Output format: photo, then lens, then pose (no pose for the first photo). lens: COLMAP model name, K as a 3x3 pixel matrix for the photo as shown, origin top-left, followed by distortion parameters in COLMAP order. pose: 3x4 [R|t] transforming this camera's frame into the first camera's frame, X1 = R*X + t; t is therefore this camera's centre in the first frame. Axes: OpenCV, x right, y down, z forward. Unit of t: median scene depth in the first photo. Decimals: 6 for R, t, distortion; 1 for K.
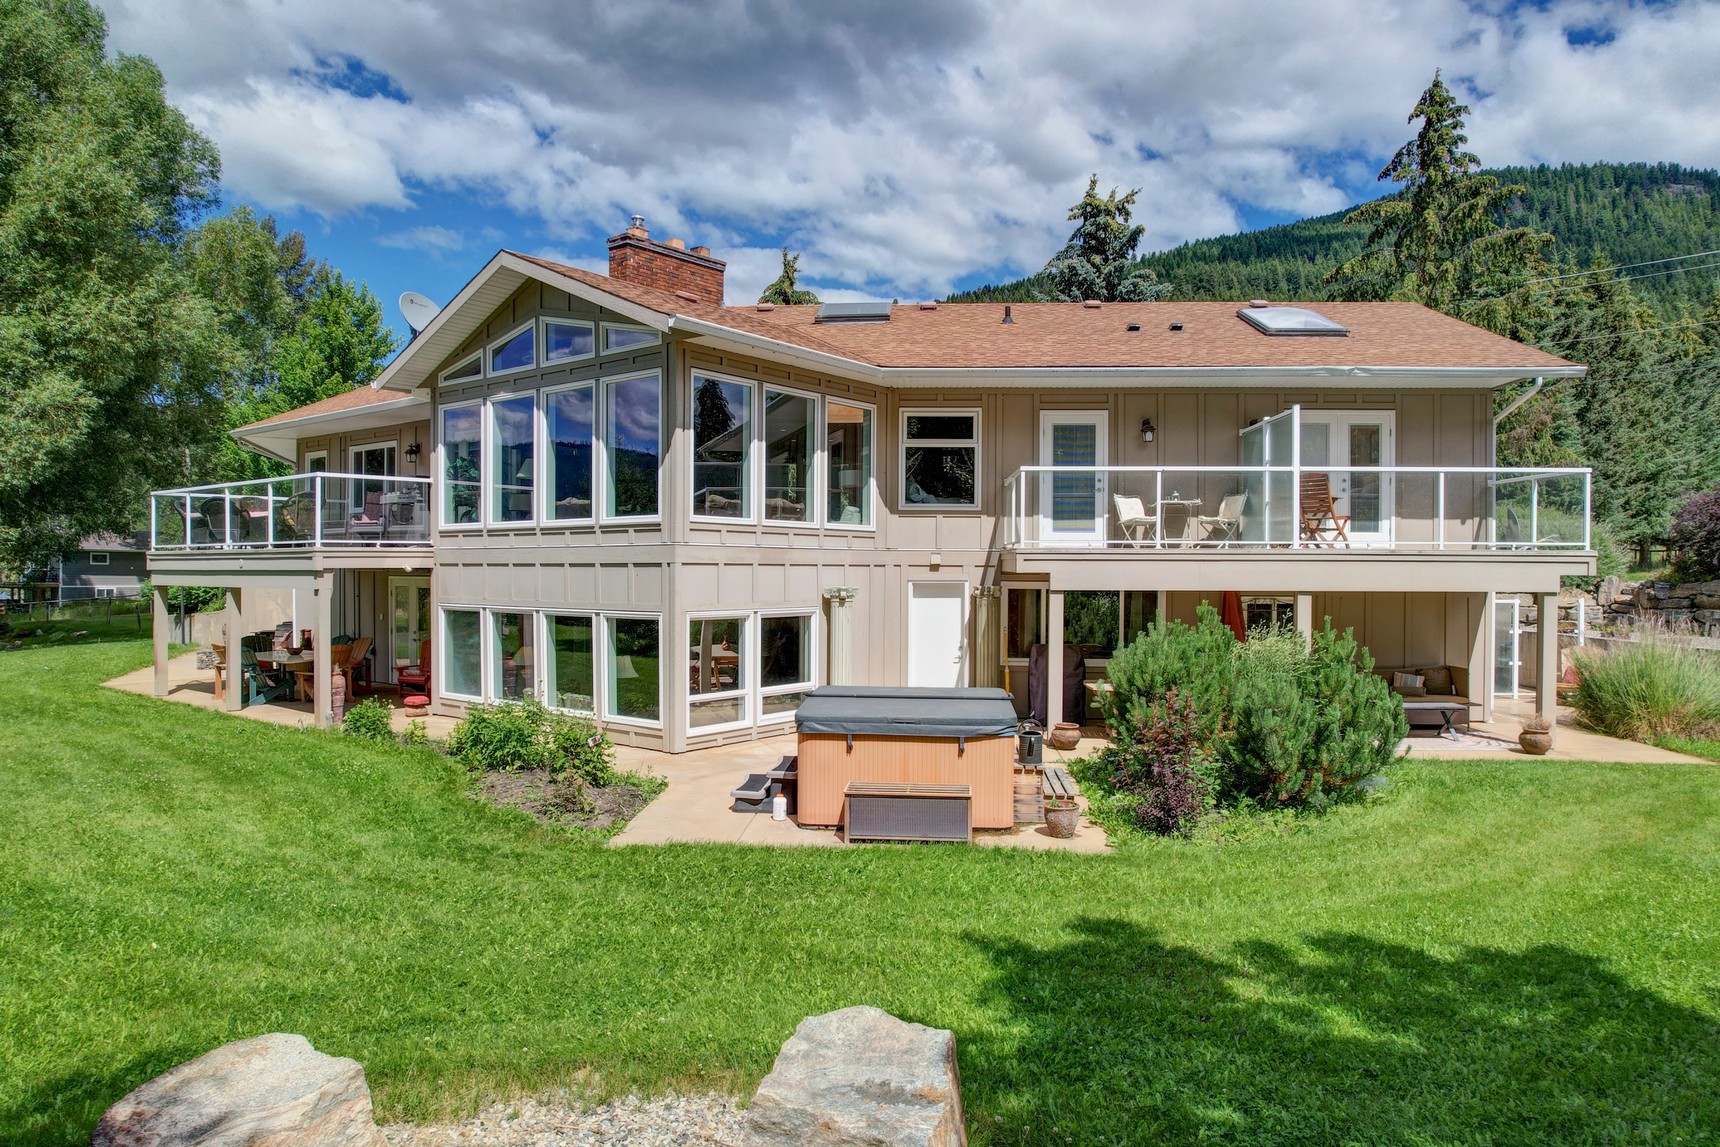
lens RADIAL K [[1121.2, 0, 860.0], [0, 1121.2, 573.5], [0, 0, 1]] dist [-0.062308, -0.001124]
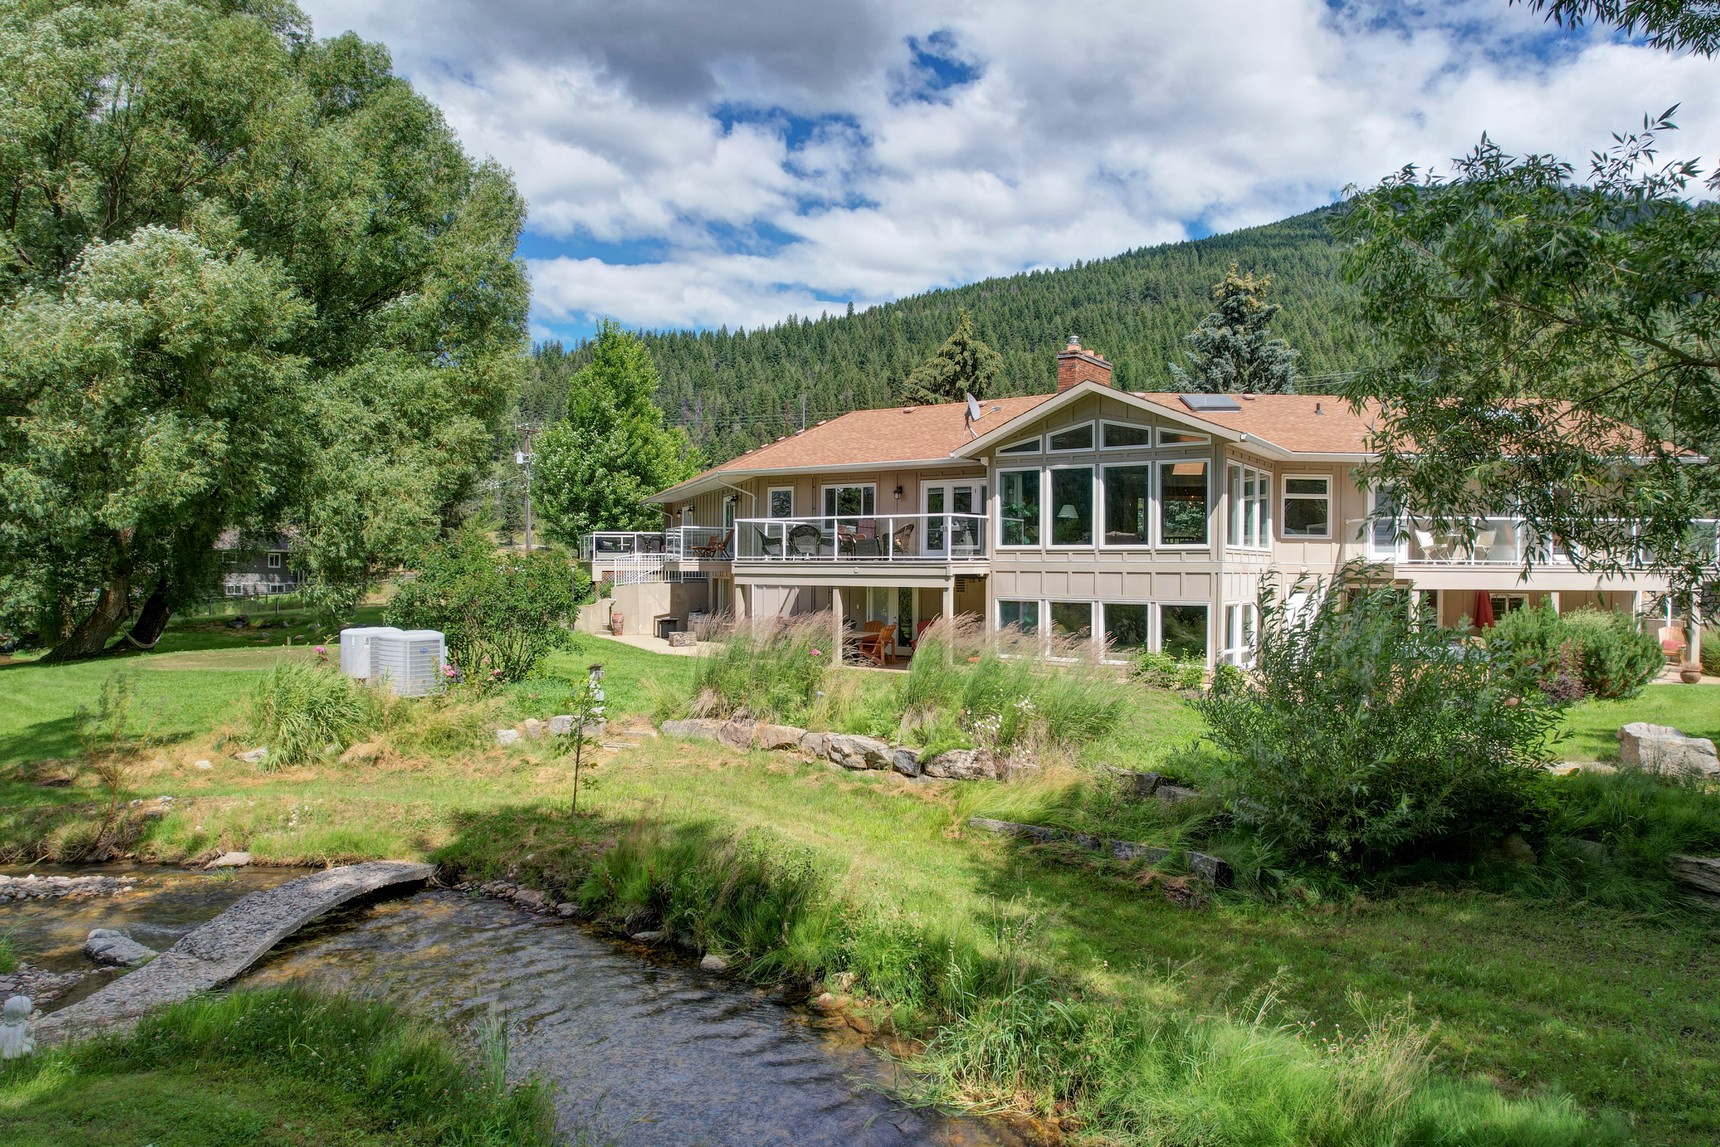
lens RADIAL K [[1121.2, 0, 860.0], [0, 1121.2, 573.5], [0, 0, 1]] dist [-0.062308, -0.001124]
pose [[0.998346, 0.003781, 0.057375, -0.655741], [-0.003828, 0.999992, 0.000702, -0.006104], [-0.057372, -0.000920, 0.998352, -0.538595]]
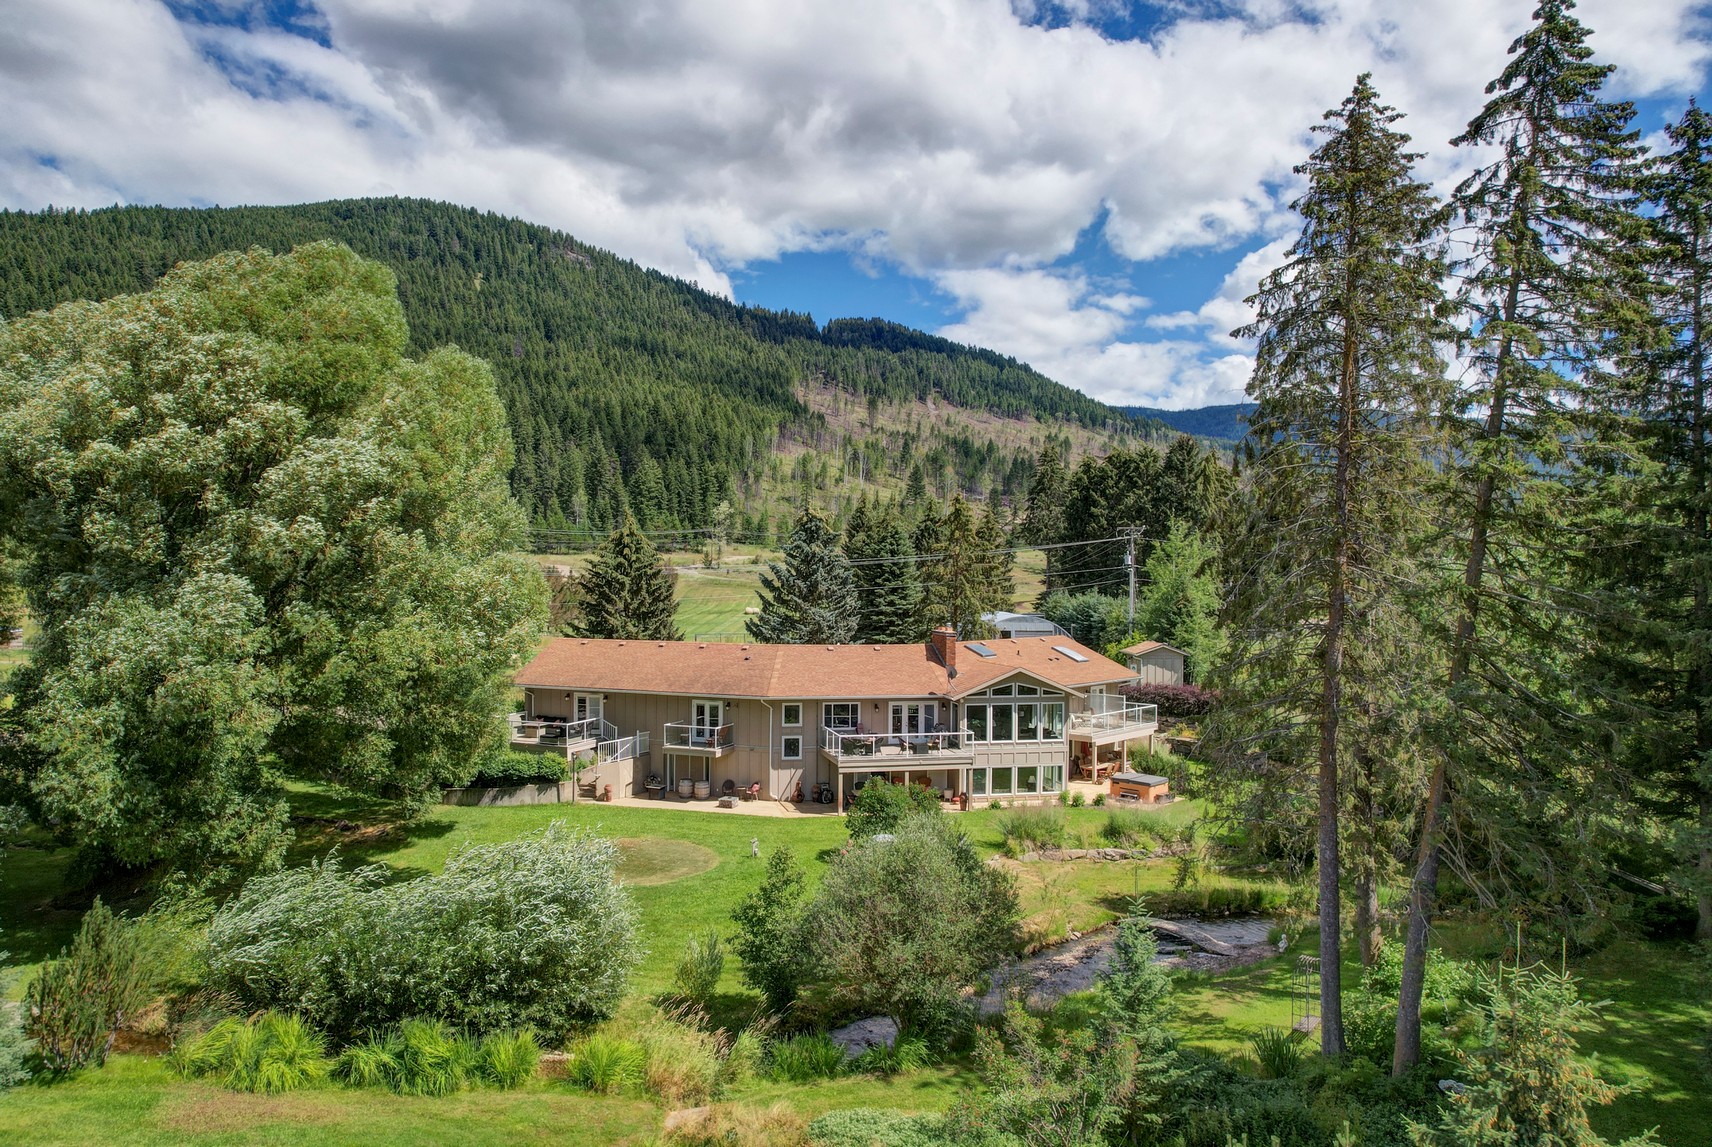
lens RADIAL K [[1180.5, 0, 856.0], [0, 1180.5, 573.5], [0, 0, 1]] dist [-0.044897, -0.001480]
pose [[0.617126, 0.005629, 0.786844, -3.176596], [-0.004415, 0.999983, -0.003691, -0.503623], [-0.786852, -0.001196, 0.617141, -0.804769]]
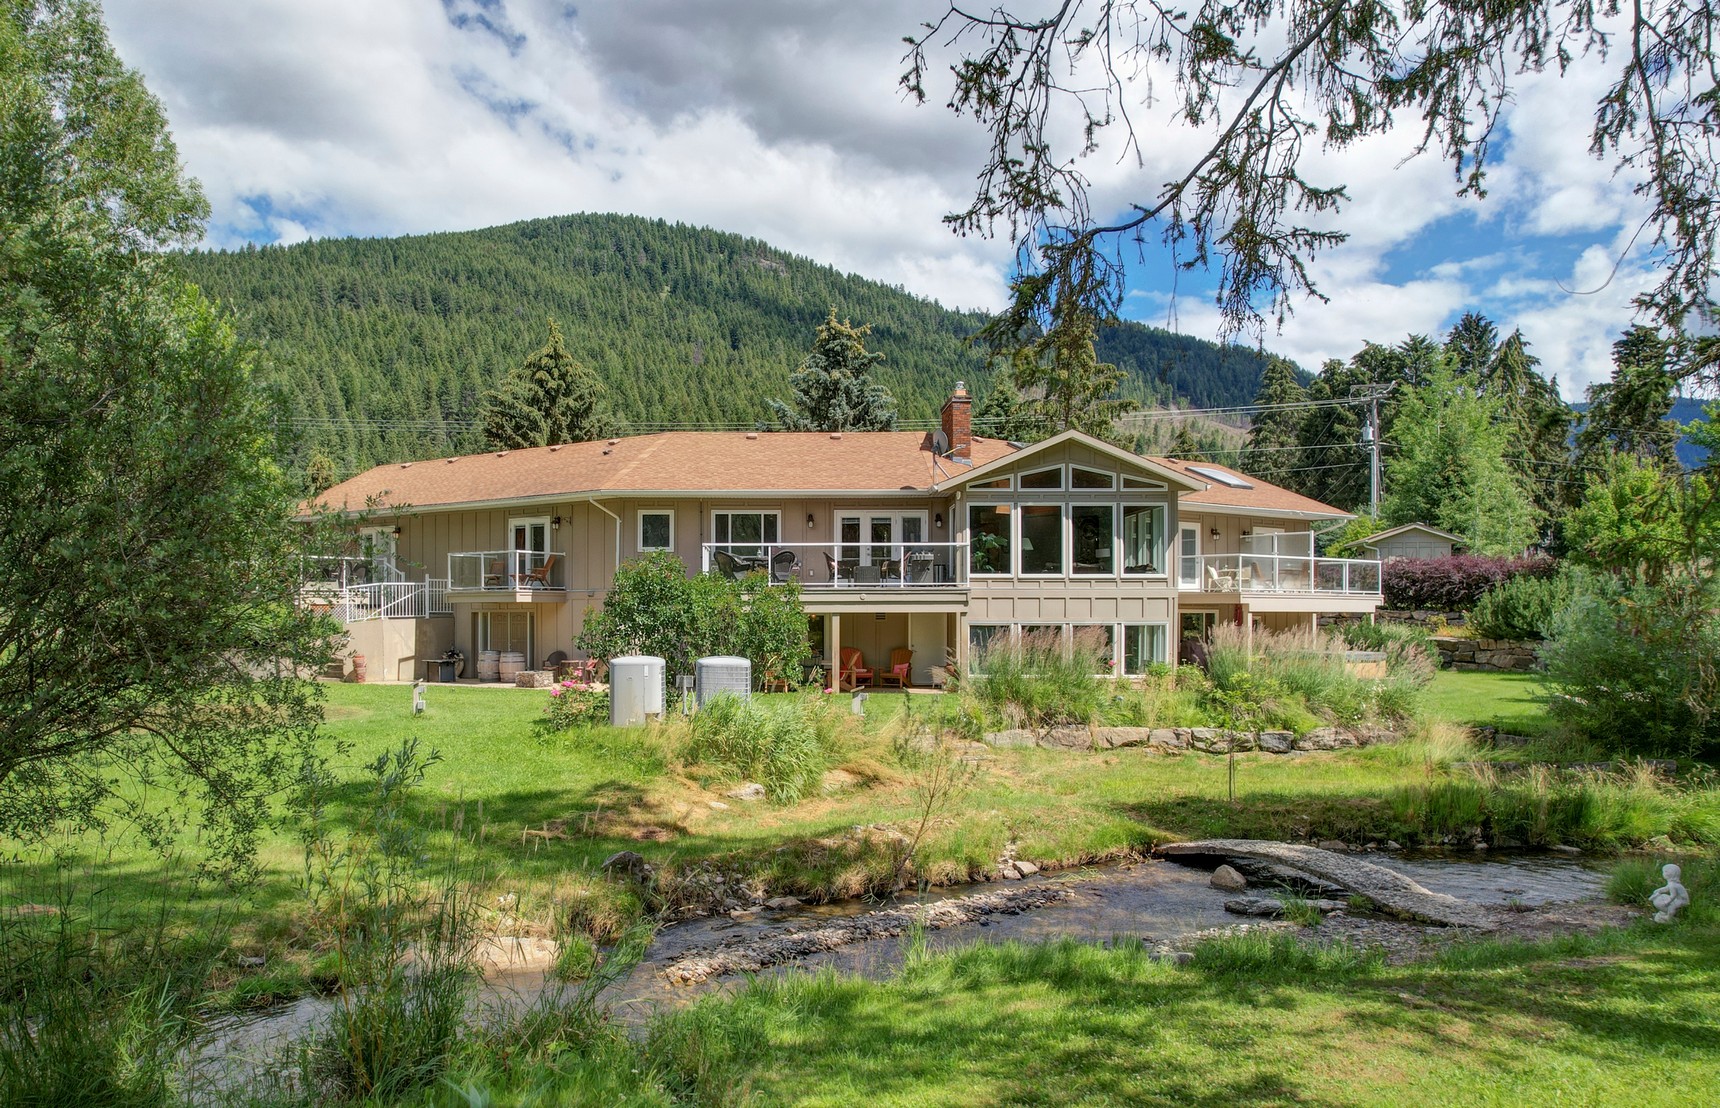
lens RADIAL K [[1292.2, 0, 772.5], [0, 1292.2, 622.2], [0, 0, 1]] dist [-0.063751, 0.051871]
pose [[0.790015, -0.004422, 0.613072, -1.782216], [0.004660, 0.999988, 0.001209, 0.023361], [-0.613070, 0.001902, 0.790026, -0.338636]]
